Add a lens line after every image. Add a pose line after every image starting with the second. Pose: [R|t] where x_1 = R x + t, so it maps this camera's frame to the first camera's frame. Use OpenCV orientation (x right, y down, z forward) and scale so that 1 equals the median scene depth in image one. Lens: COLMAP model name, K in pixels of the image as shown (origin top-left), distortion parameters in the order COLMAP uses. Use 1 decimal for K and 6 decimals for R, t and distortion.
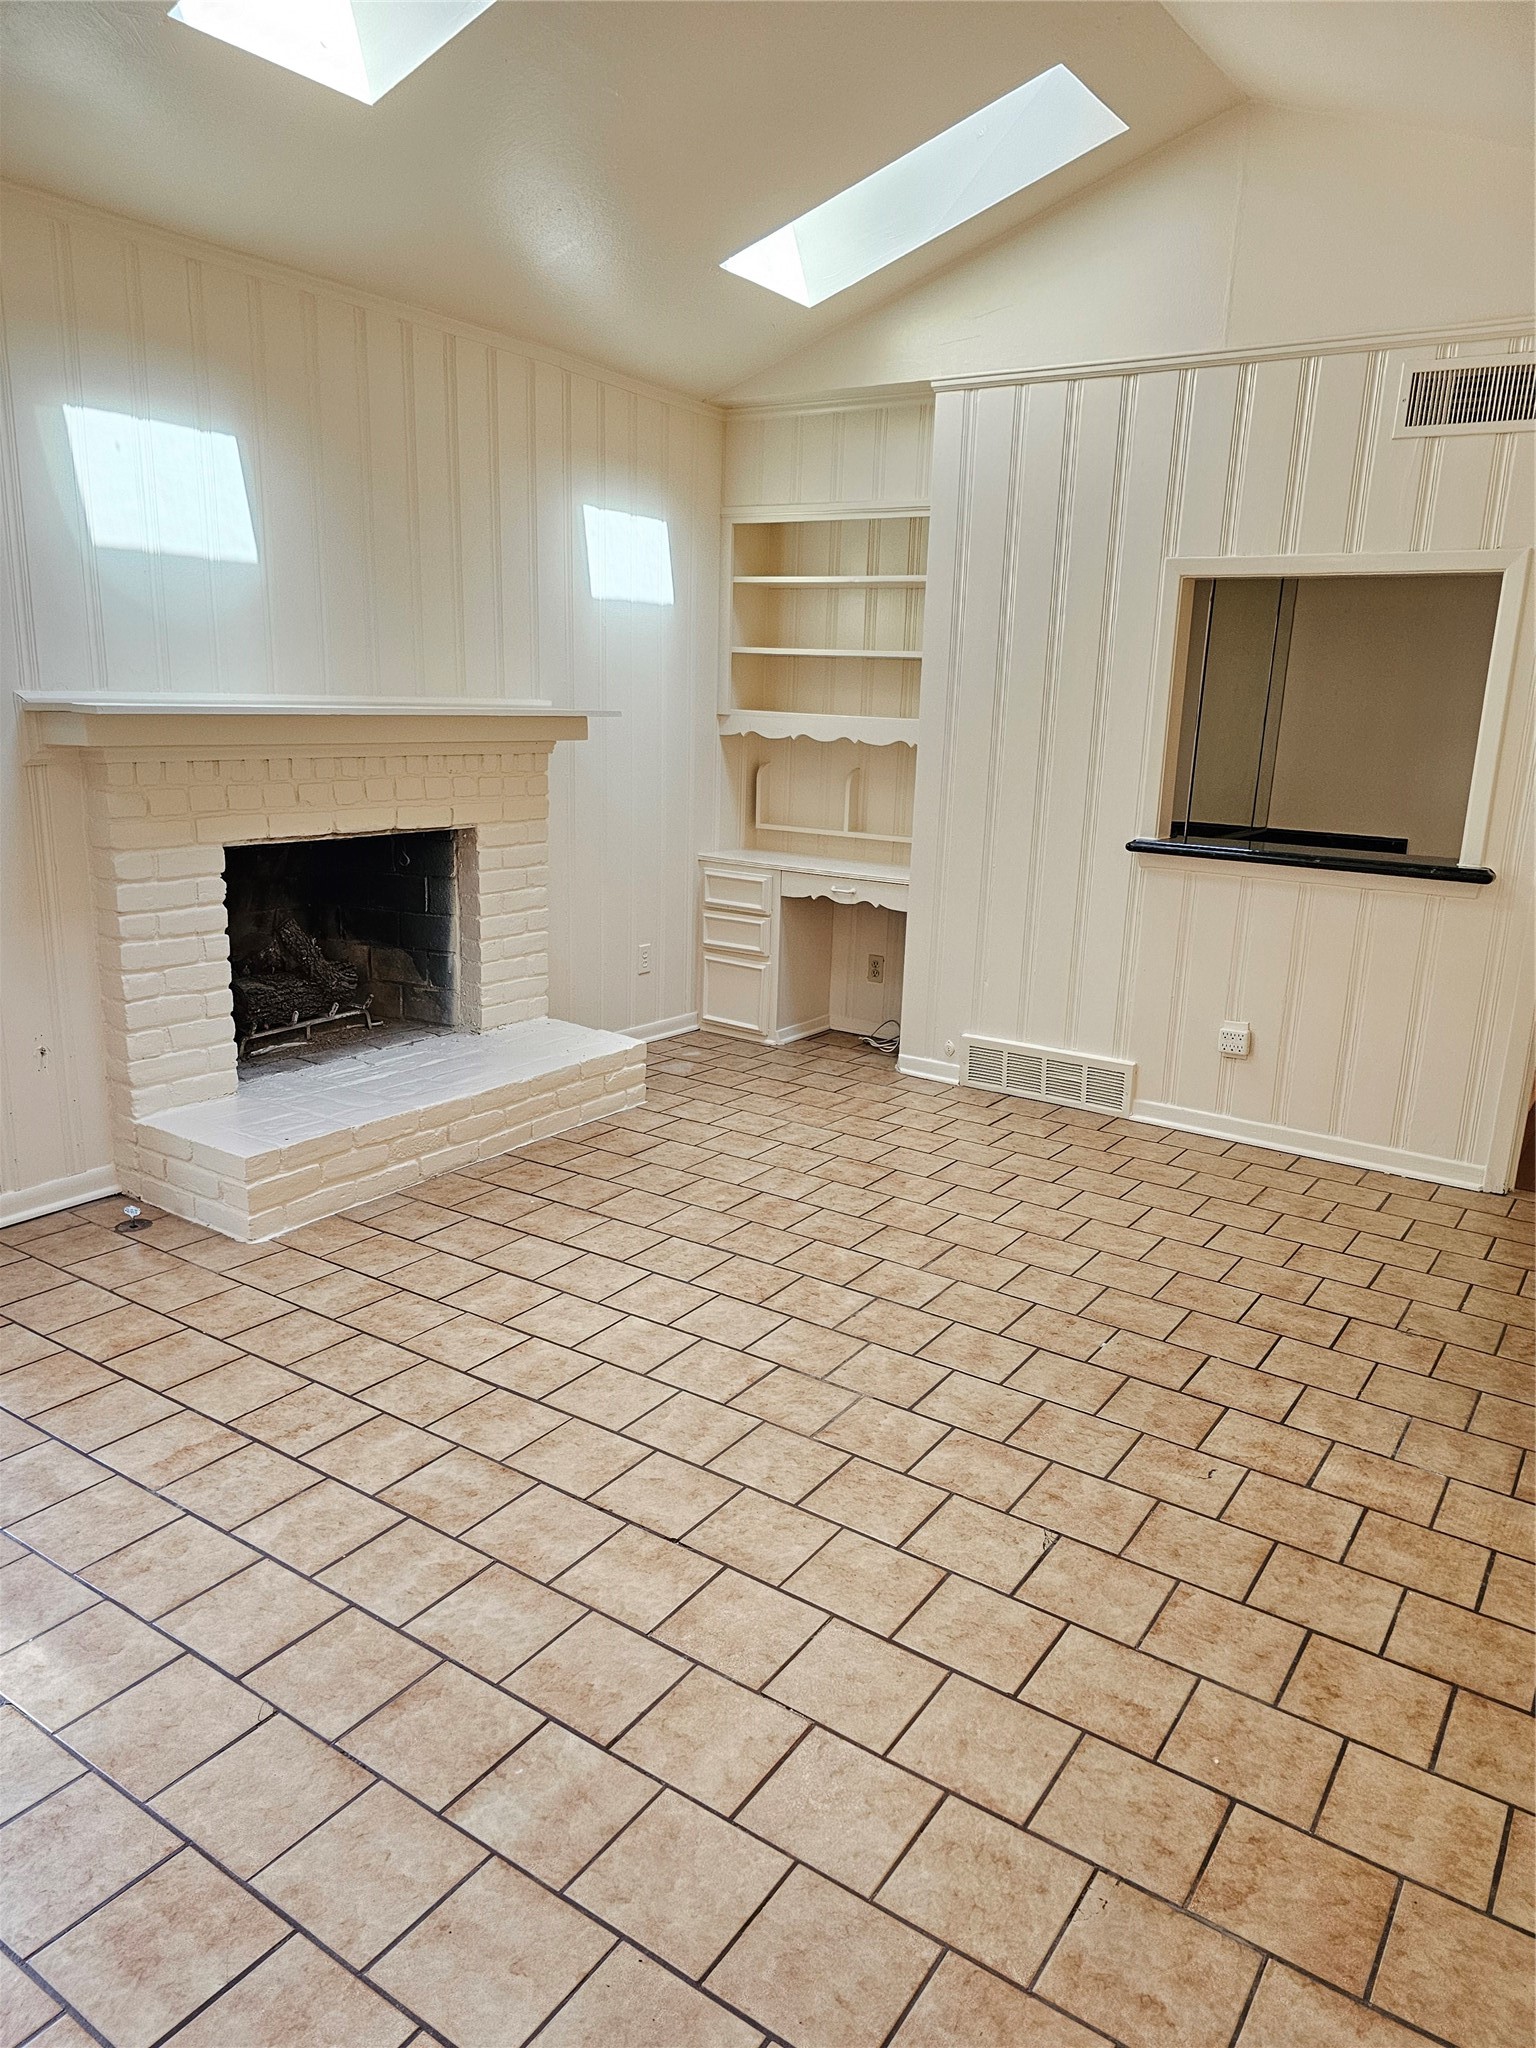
lens RADIAL K [[1364.9, 0, 777.2], [0, 1364.9, 1037.9], [0, 0, 1]] dist [0.007296, 0.000199]
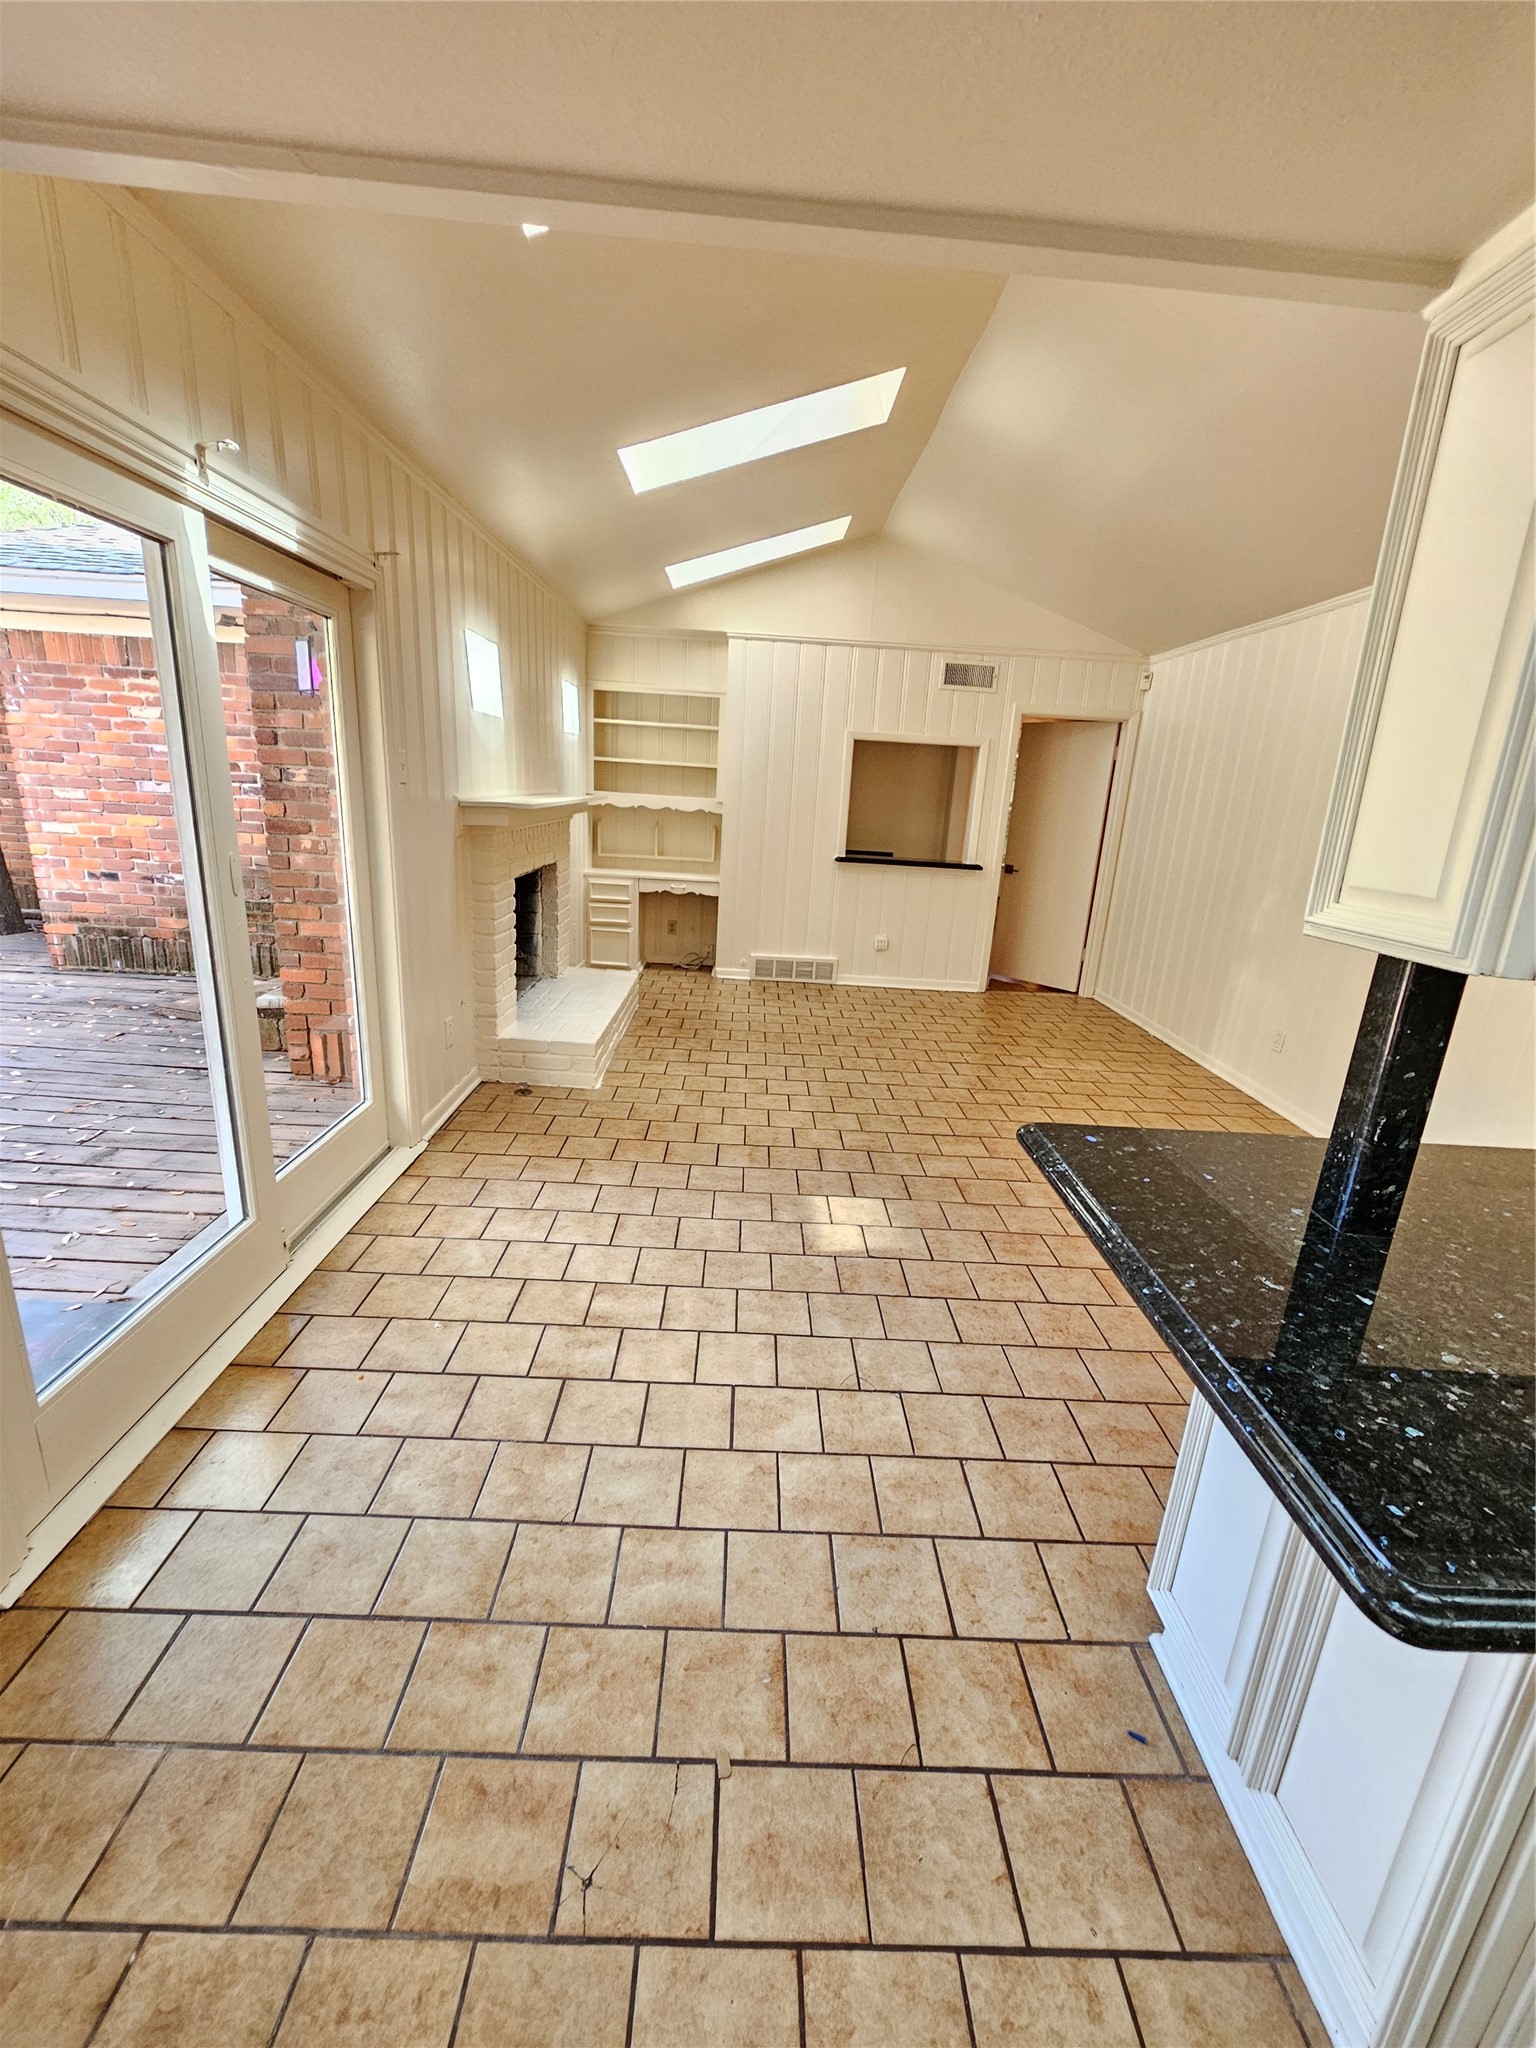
lens RADIAL K [[835.1, 0, 768.9], [0, 835.1, 1012.3], [0, 0, 1]] dist [-0.000929, -0.000001]
pose [[0.830854, -0.134287, 0.540045, -0.574263], [0.108497, 0.990915, 0.079477, -0.014634], [-0.545811, -0.007441, 0.837875, -0.071409]]
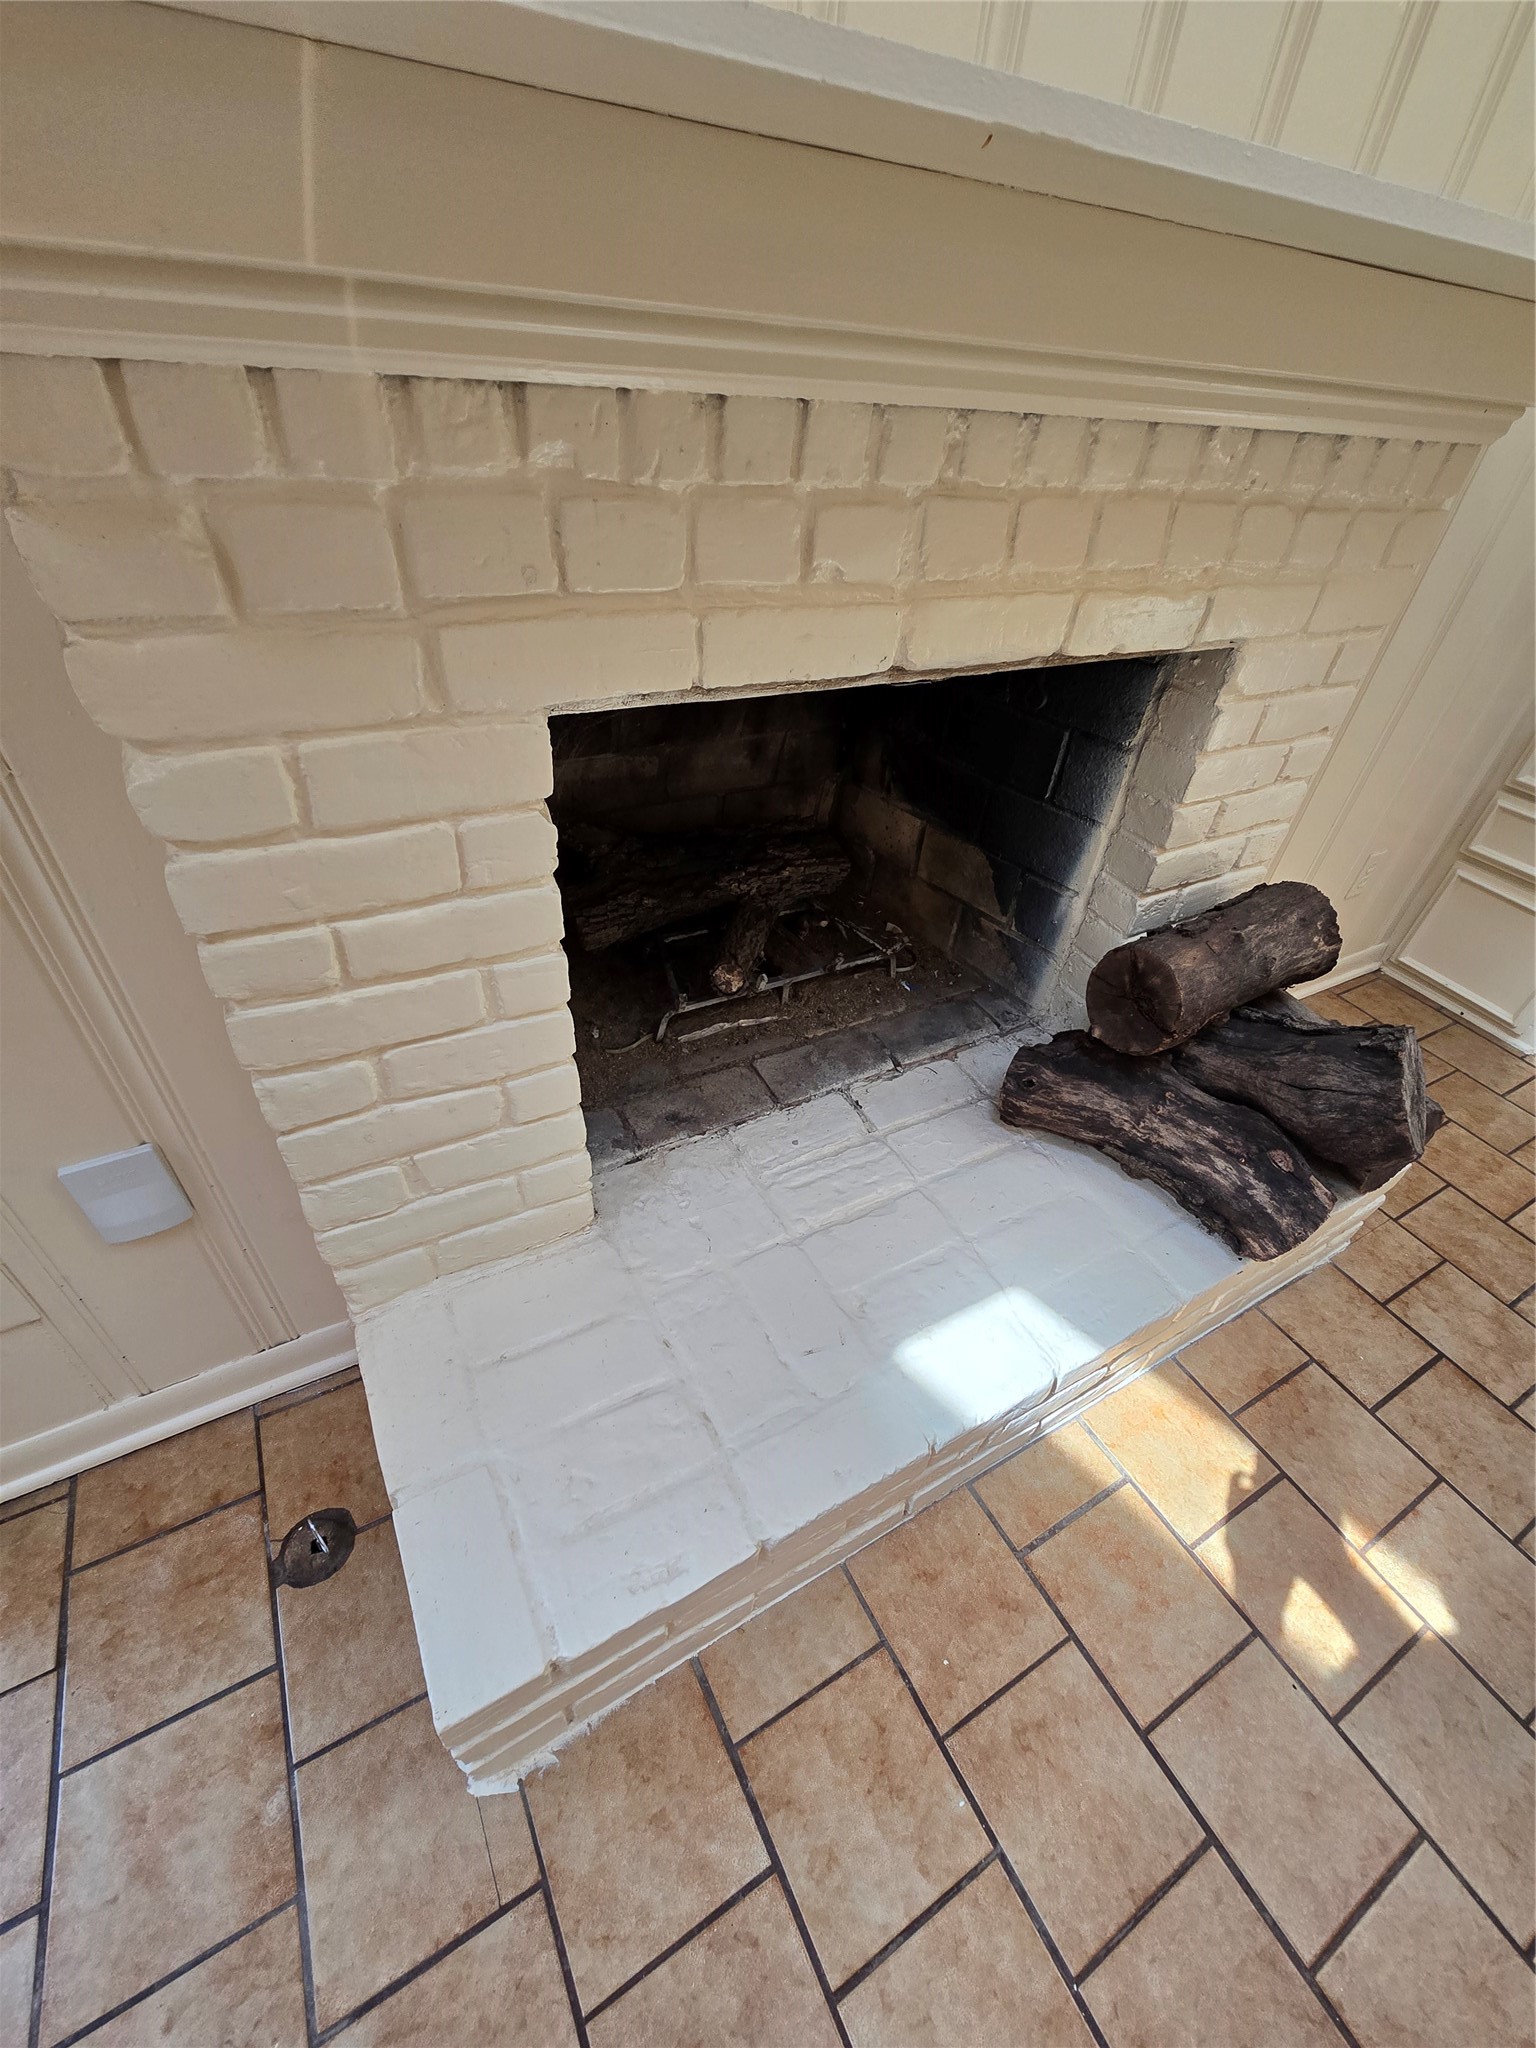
lens RADIAL K [[827.0, 0, 771.3], [0, 827.0, 1032.1], [0, 0, 1]] dist [-0.002661, -0.000130]
pose [[0.887466, 0.318126, -0.333468, -0.213475], [-0.154283, 0.886879, 0.435479, -0.131059], [0.434283, -0.335024, 0.836156, 0.657108]]
